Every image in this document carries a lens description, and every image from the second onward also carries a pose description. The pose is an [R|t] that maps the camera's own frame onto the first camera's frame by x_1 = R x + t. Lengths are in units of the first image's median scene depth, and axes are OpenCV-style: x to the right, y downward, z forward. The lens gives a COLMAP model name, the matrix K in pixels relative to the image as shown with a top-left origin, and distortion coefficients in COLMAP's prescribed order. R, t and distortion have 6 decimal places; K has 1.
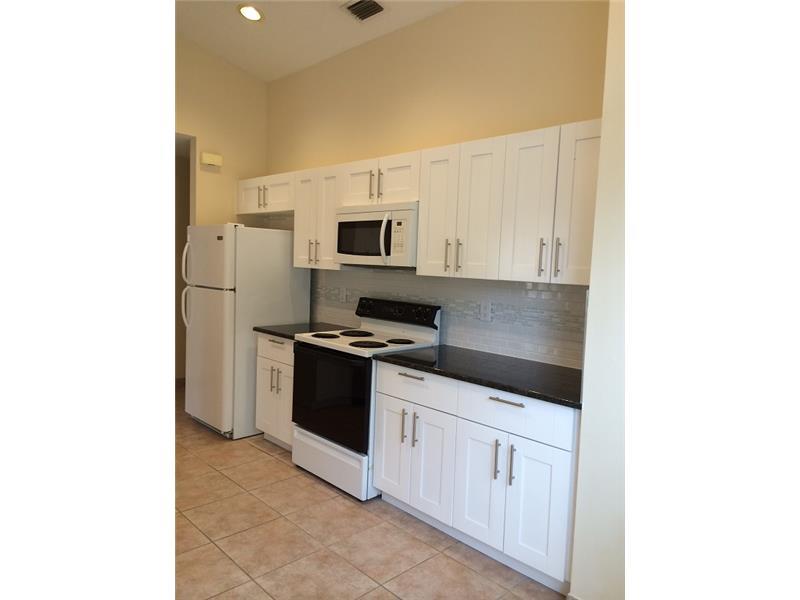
lens RADIAL K [[523.4, 0, 400.0], [0, 523.4, 300.0], [0, 0, 1]] dist [0.056911, -0.001425]
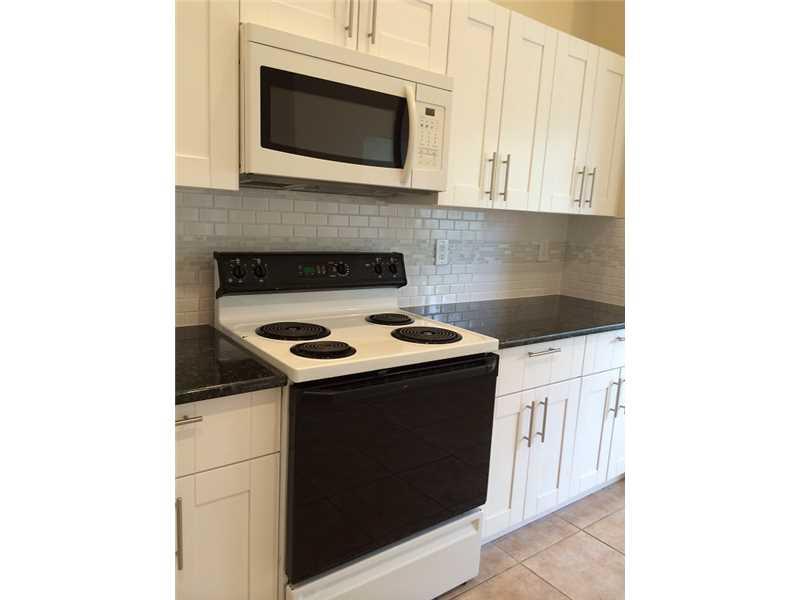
lens RADIAL K [[535.7, 0, 401.0], [0, 535.7, 305.0], [0, 0, 1]] dist [0.034323, -0.000855]
pose [[0.111307, -0.203065, 0.972818, -0.613323], [0.020271, 0.979161, 0.202070, -0.061228], [-0.993579, -0.002772, 0.113104, 0.977555]]
